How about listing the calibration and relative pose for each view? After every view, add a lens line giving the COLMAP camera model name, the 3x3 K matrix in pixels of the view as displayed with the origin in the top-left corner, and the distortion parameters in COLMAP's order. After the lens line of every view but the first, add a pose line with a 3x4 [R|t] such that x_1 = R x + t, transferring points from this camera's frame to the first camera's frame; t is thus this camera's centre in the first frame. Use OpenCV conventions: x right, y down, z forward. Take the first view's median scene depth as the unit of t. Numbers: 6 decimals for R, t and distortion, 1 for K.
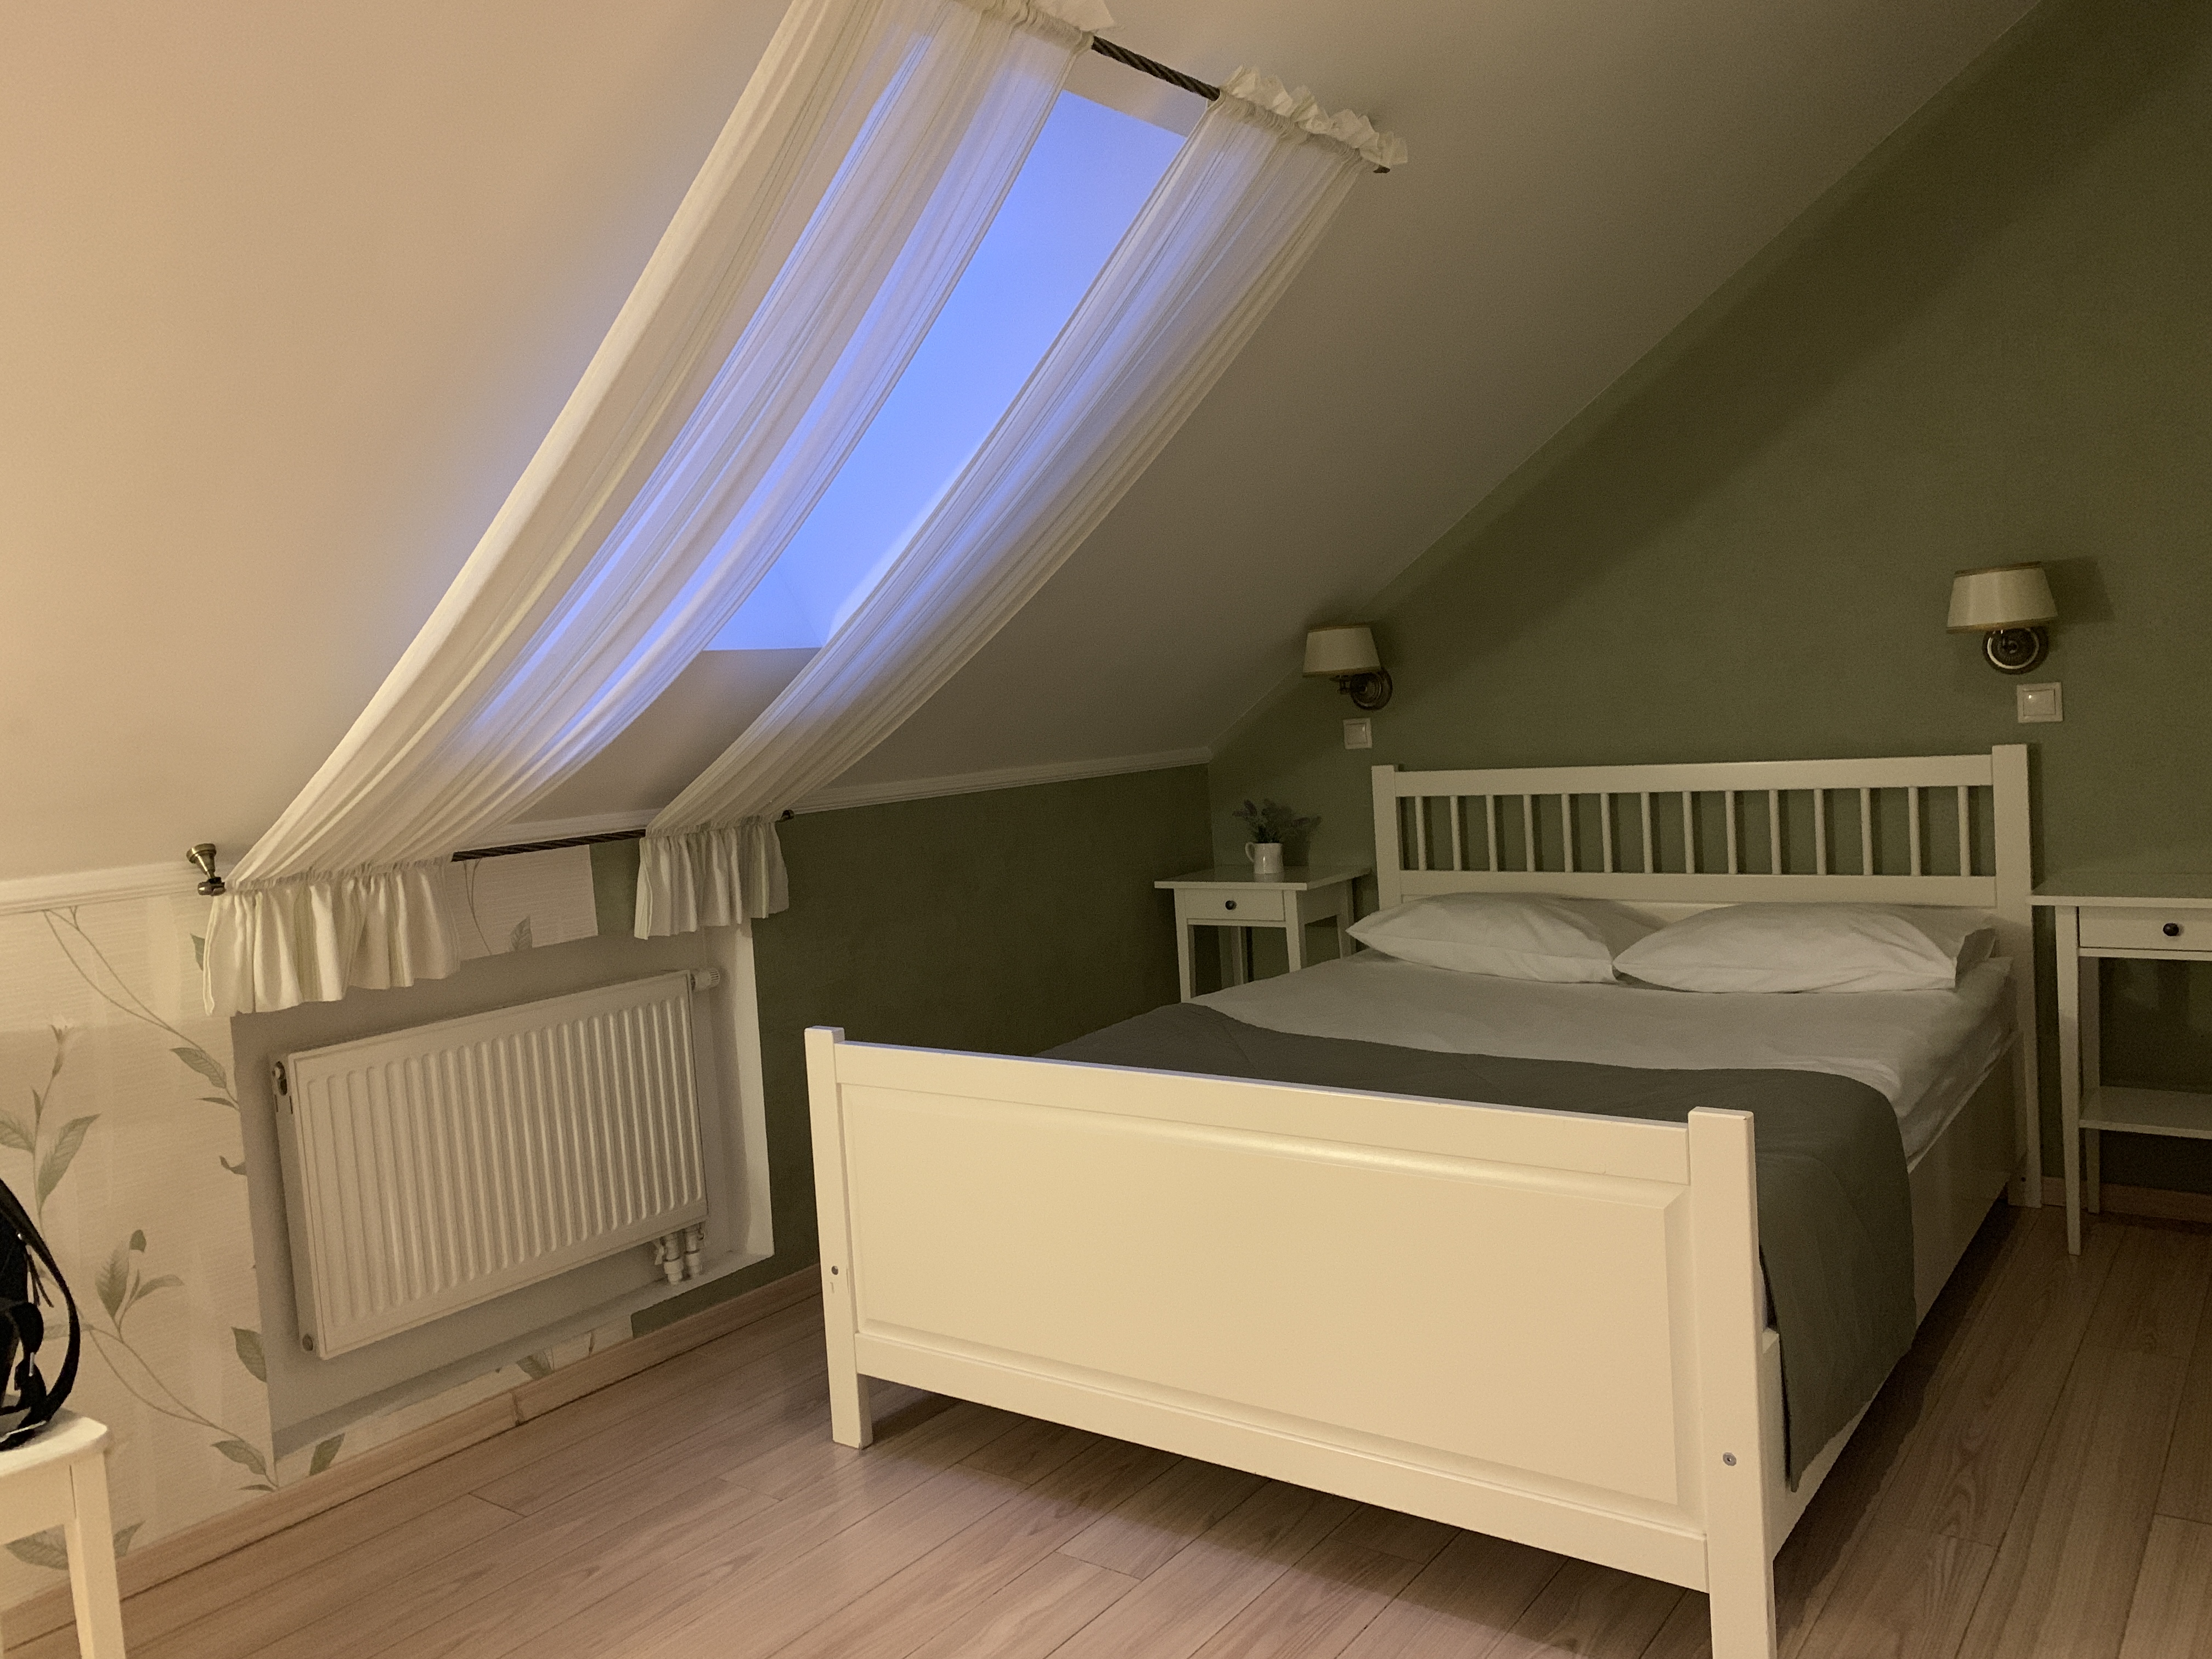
lens RADIAL K [[1696.4, 0, 1106.0], [0, 1696.4, 829.5], [0, 0, 1]] dist [0.009875, 0.003416]
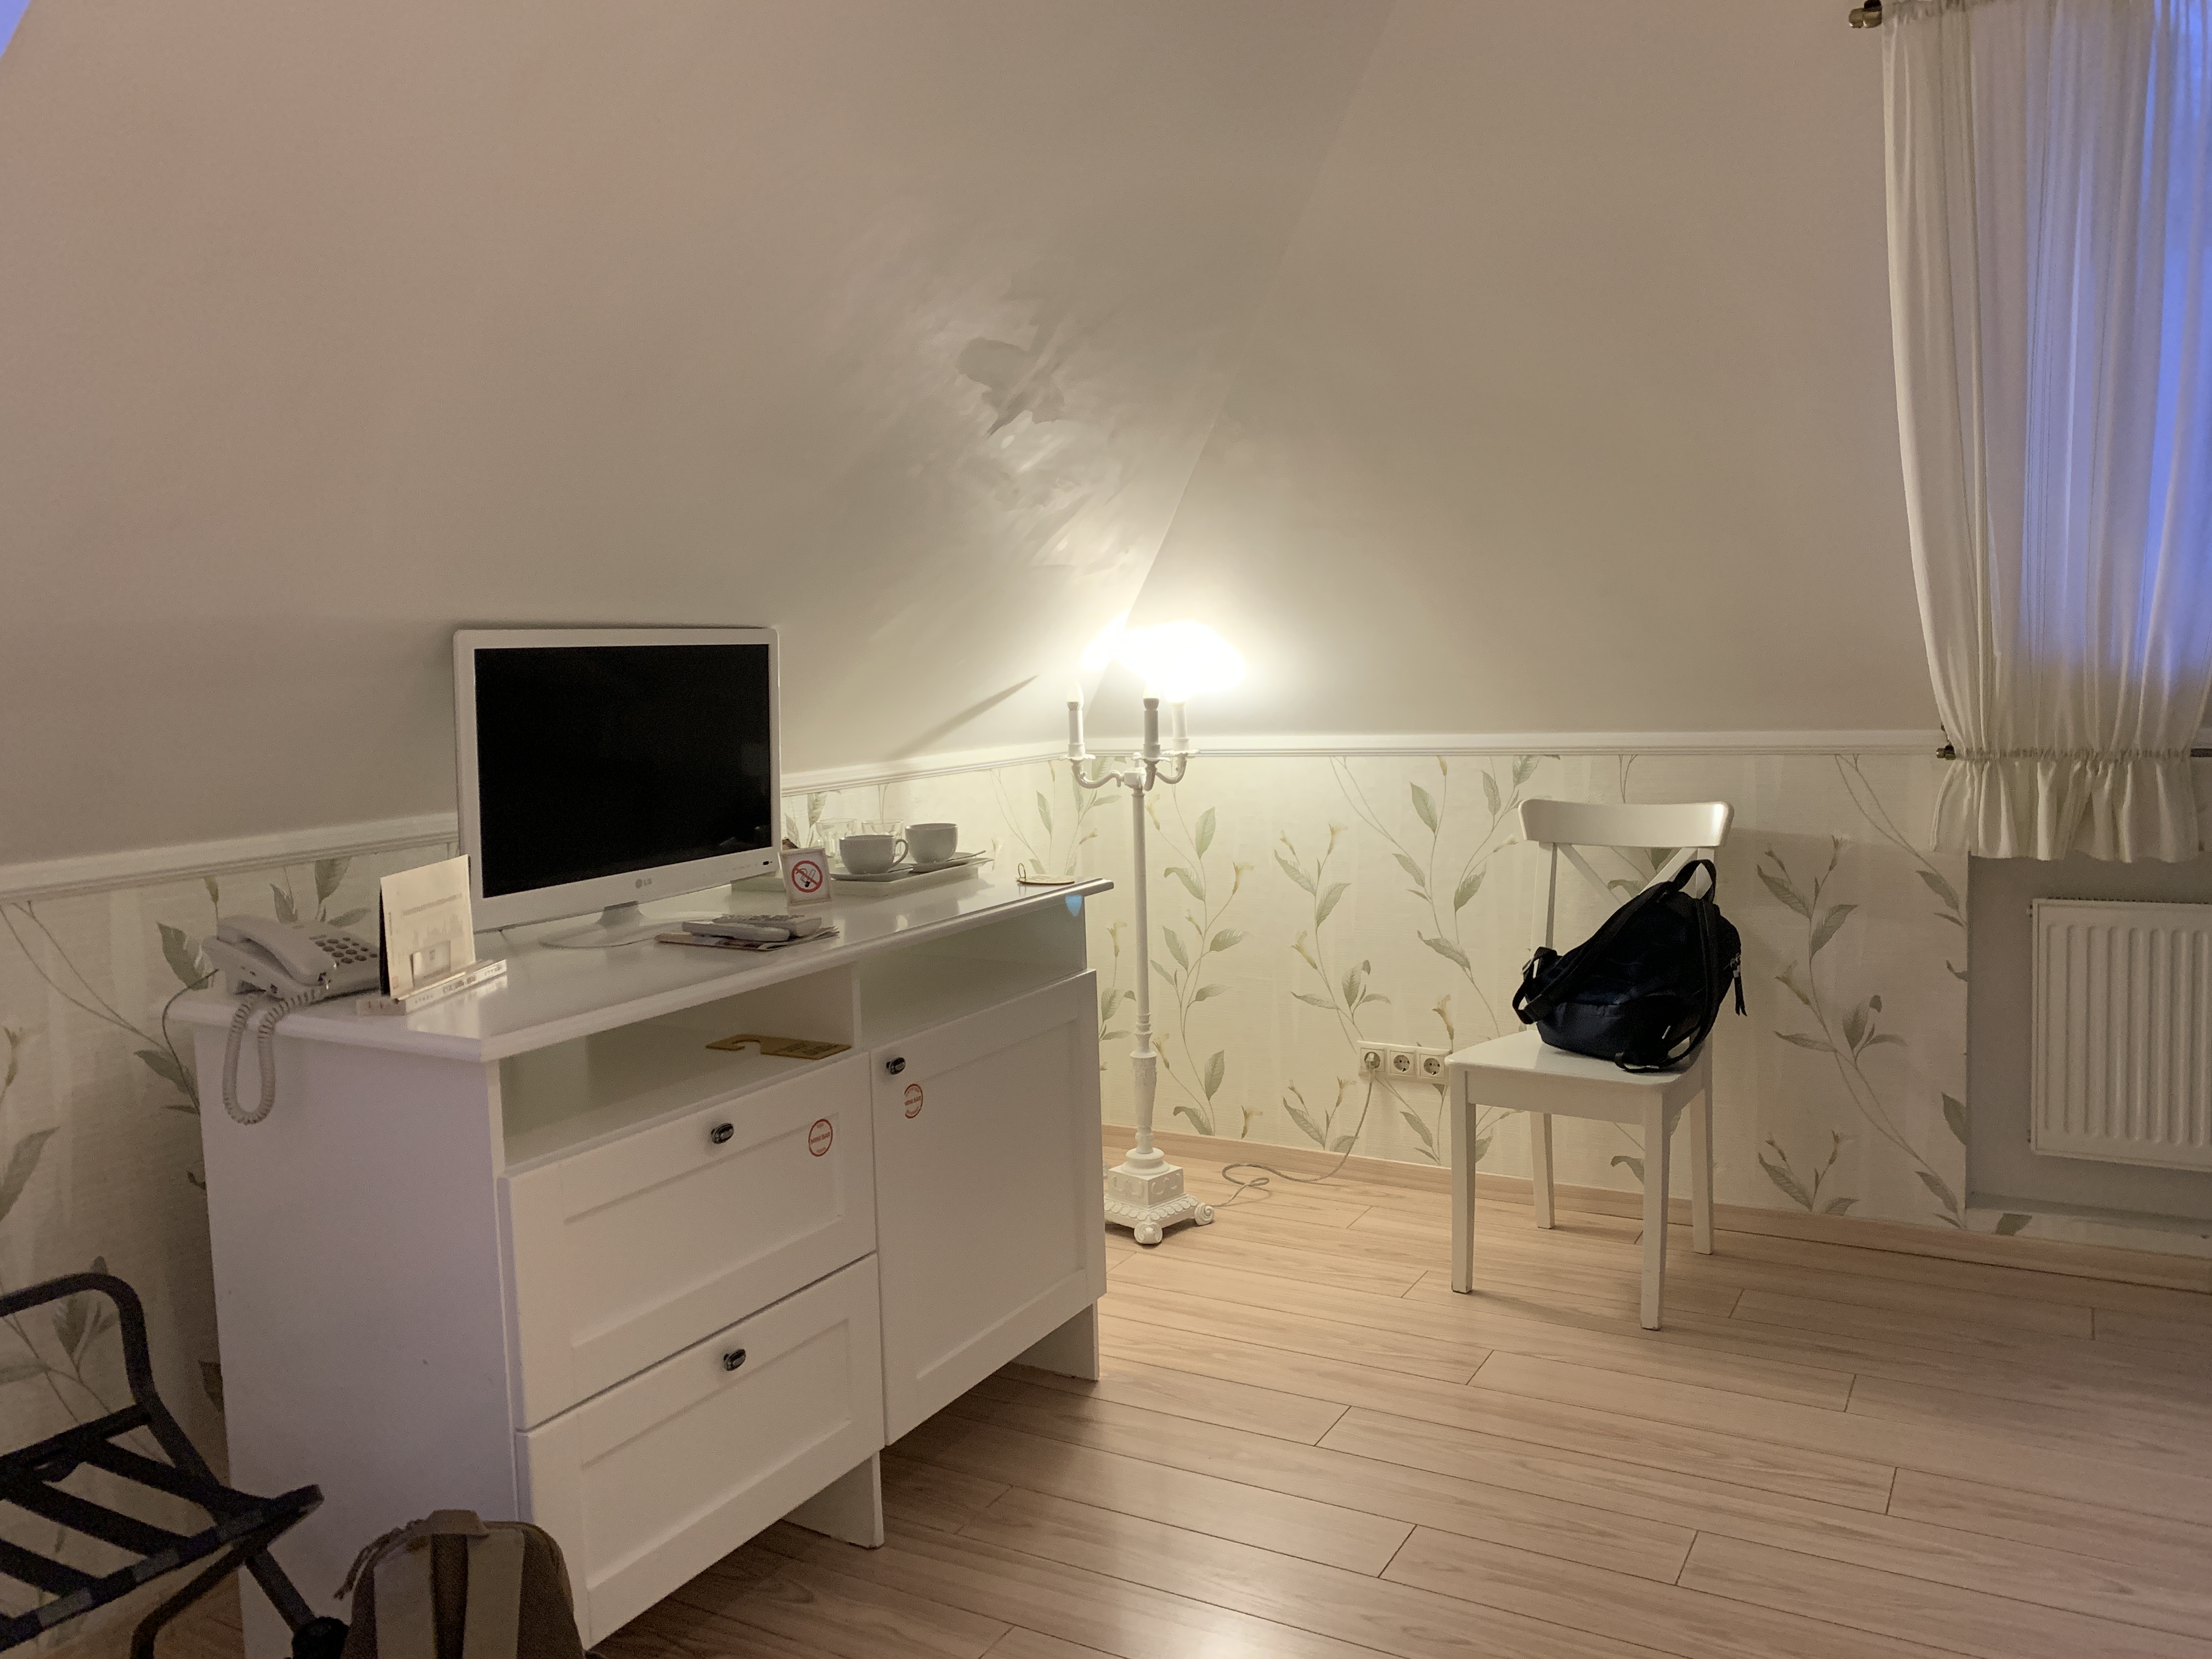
lens RADIAL K [[1696.4, 0, 1106.0], [0, 1696.4, 829.5], [0, 0, 1]] dist [0.009875, 0.003416]
pose [[0.112819, 0.163644, -0.980047, 0.649280], [-0.046919, 0.986122, 0.159257, -0.081131], [0.992507, 0.028016, 0.118931, 0.208172]]
